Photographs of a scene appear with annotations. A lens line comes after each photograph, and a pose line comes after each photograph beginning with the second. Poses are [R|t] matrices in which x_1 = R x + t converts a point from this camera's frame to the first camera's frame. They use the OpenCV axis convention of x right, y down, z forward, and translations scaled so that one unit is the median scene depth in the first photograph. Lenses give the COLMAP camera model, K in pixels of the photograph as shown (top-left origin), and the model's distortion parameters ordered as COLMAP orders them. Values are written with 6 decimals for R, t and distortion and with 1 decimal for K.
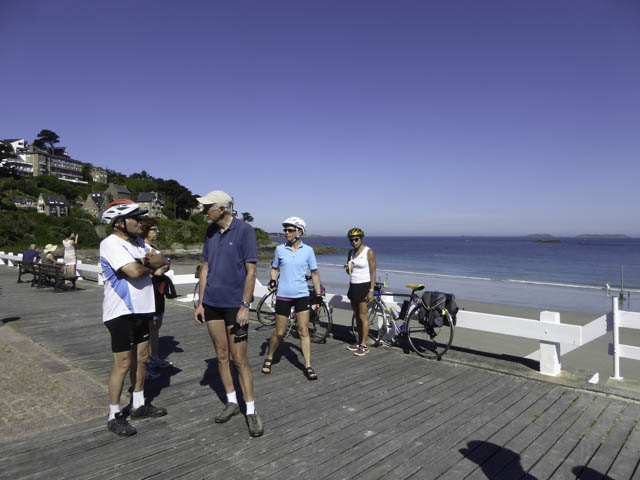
lens RADIAL K [[464.4, 0, 321.0], [0, 464.4, 238.1], [0, 0, 1]] dist [-0.004911, -0.000112]
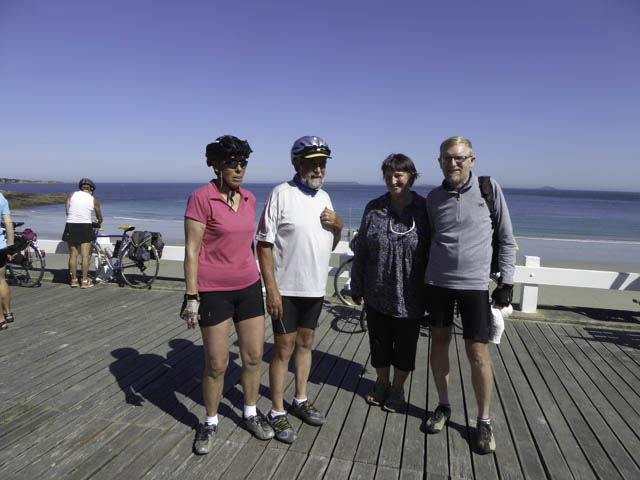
lens RADIAL K [[464.4, 0, 319.5], [0, 464.4, 243.5], [0, 0, 1]] dist [-0.004911, -0.000112]
pose [[0.875302, -0.057303, 0.480170, 0.074091], [-0.002948, 0.992304, 0.123793, 0.002034], [-0.483568, -0.109772, 0.868396, -0.211285]]
